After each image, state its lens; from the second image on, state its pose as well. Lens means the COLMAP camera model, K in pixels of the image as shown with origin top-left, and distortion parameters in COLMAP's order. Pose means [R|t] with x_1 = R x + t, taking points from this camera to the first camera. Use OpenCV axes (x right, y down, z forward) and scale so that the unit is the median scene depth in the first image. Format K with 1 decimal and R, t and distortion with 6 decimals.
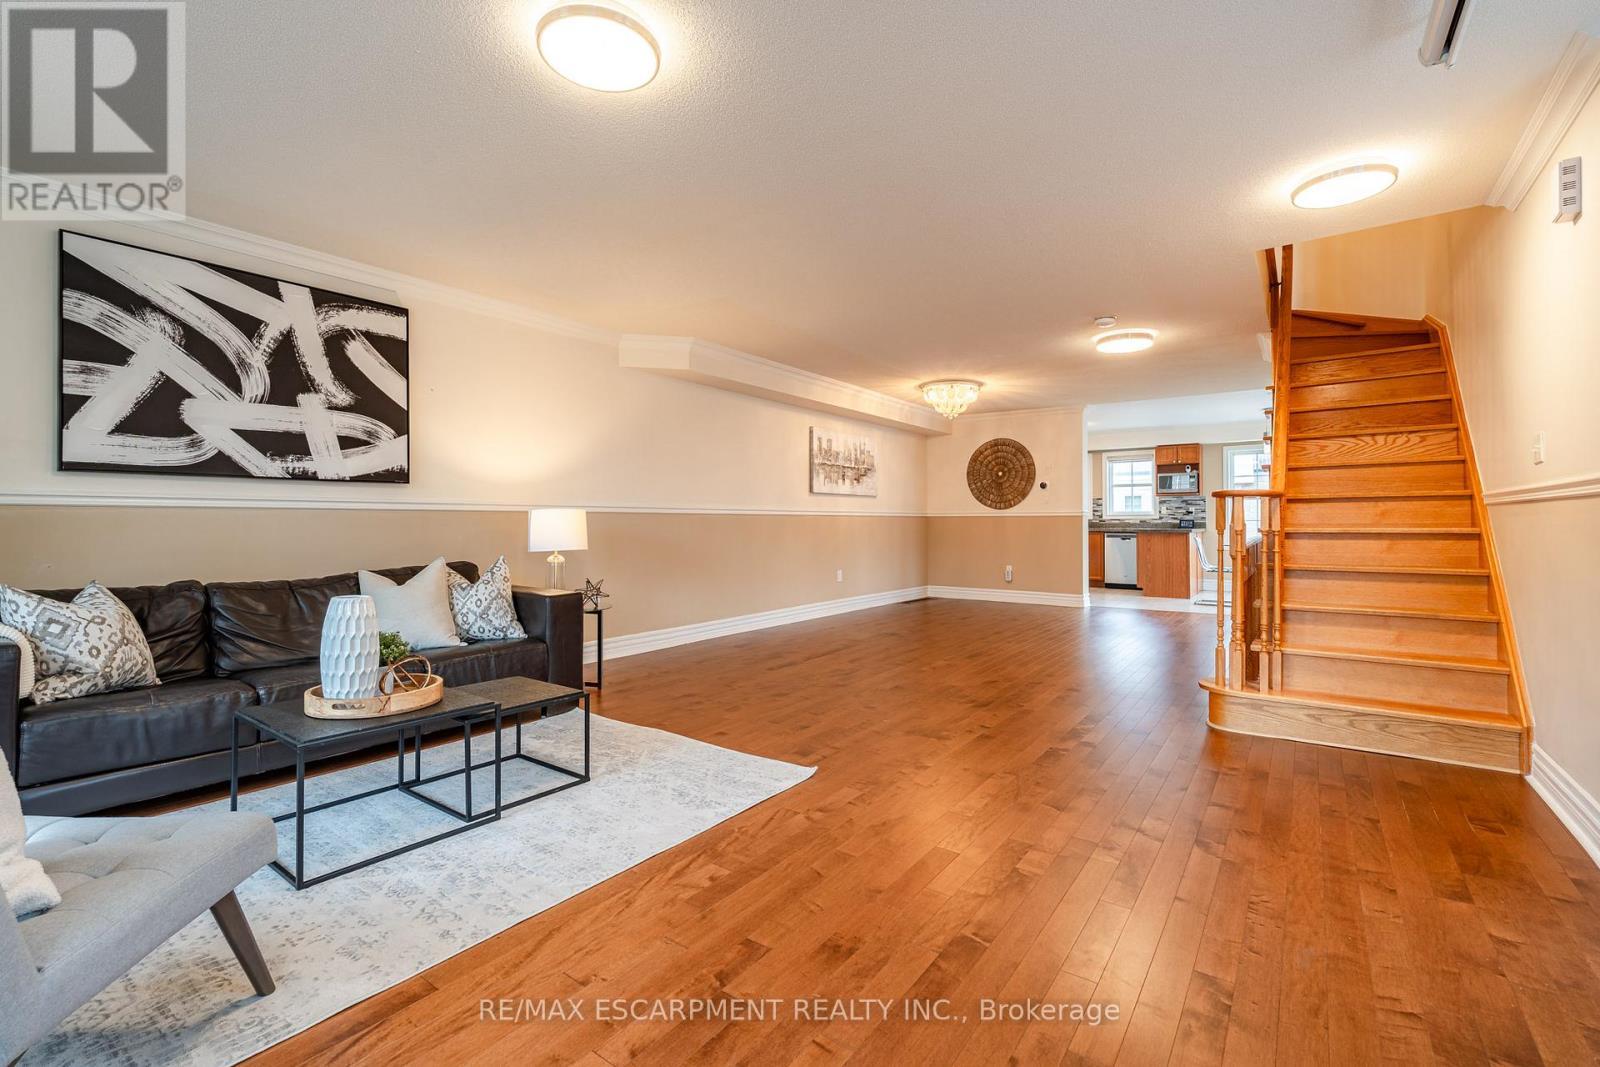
lens RADIAL K [[707.9, 0, 798.6], [0, 707.9, 514.4], [0, 0, 1]] dist [-0.002105, -0.000072]
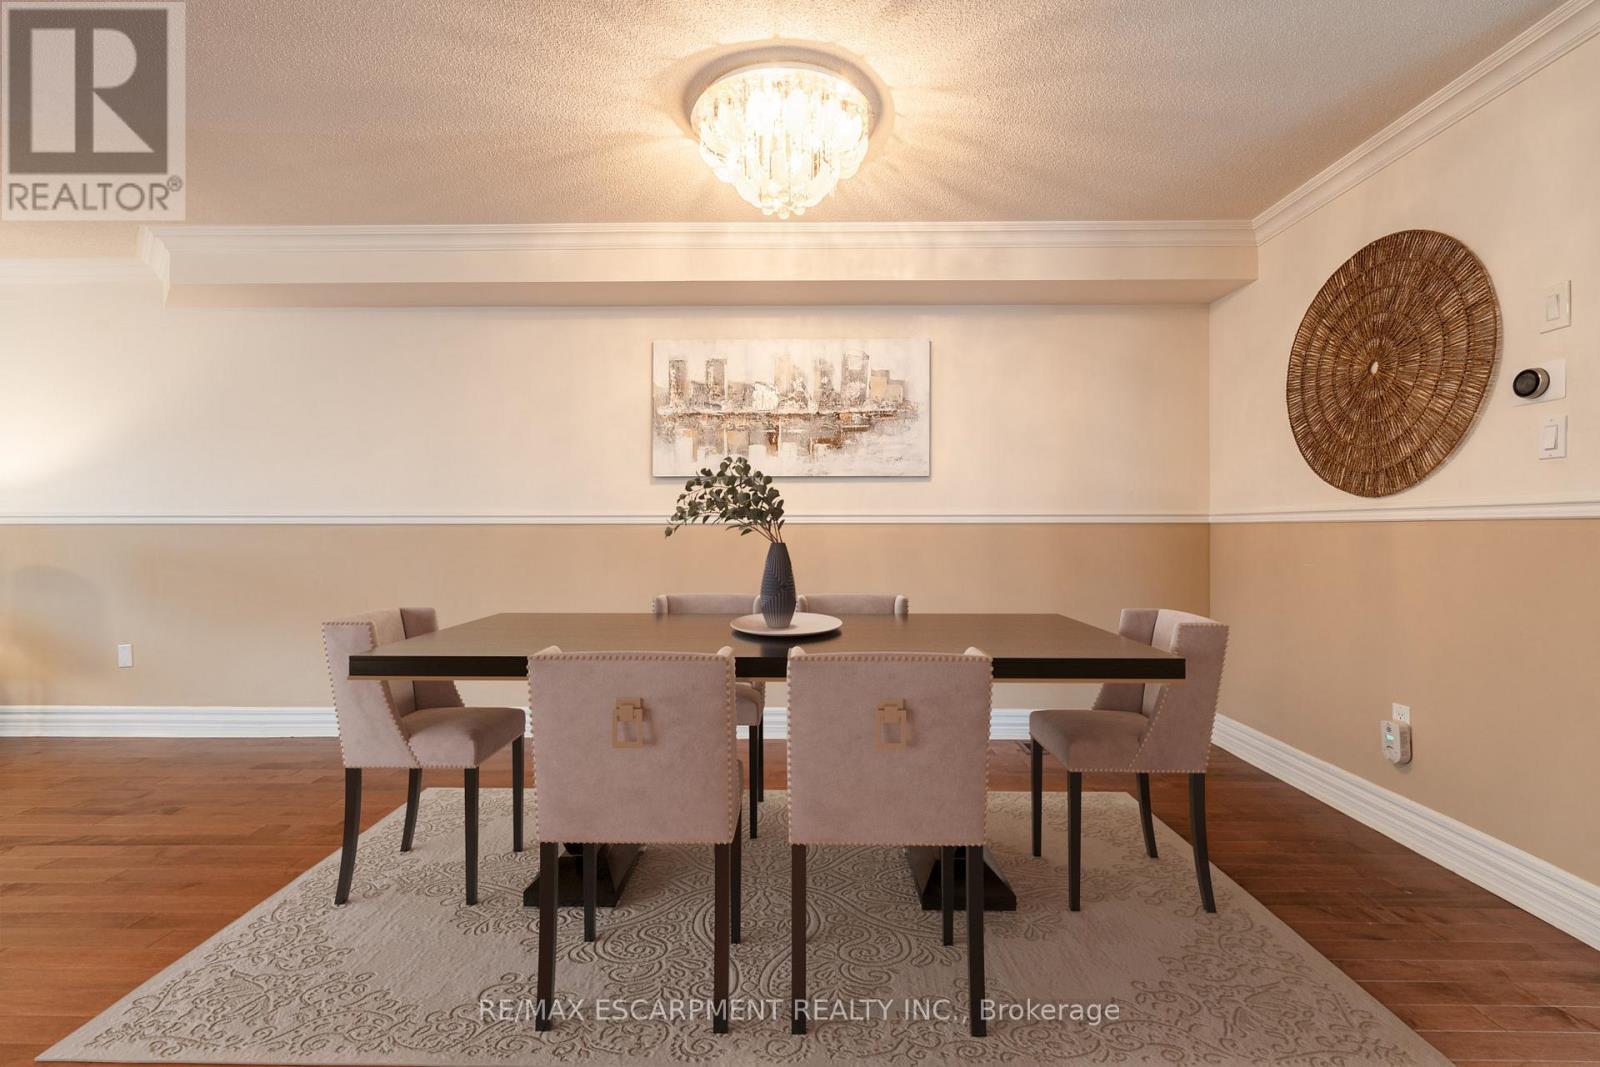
lens RADIAL K [[703.4, 0, 796.4], [0, 703.4, 521.7], [0, 0, 1]] dist [-0.002167, 0.000268]
pose [[0.576975, -0.009398, -0.816708, 0.930334], [0.008800, 0.999947, -0.005289, 0.005495], [0.816715, -0.004135, 0.577027, 1.610622]]
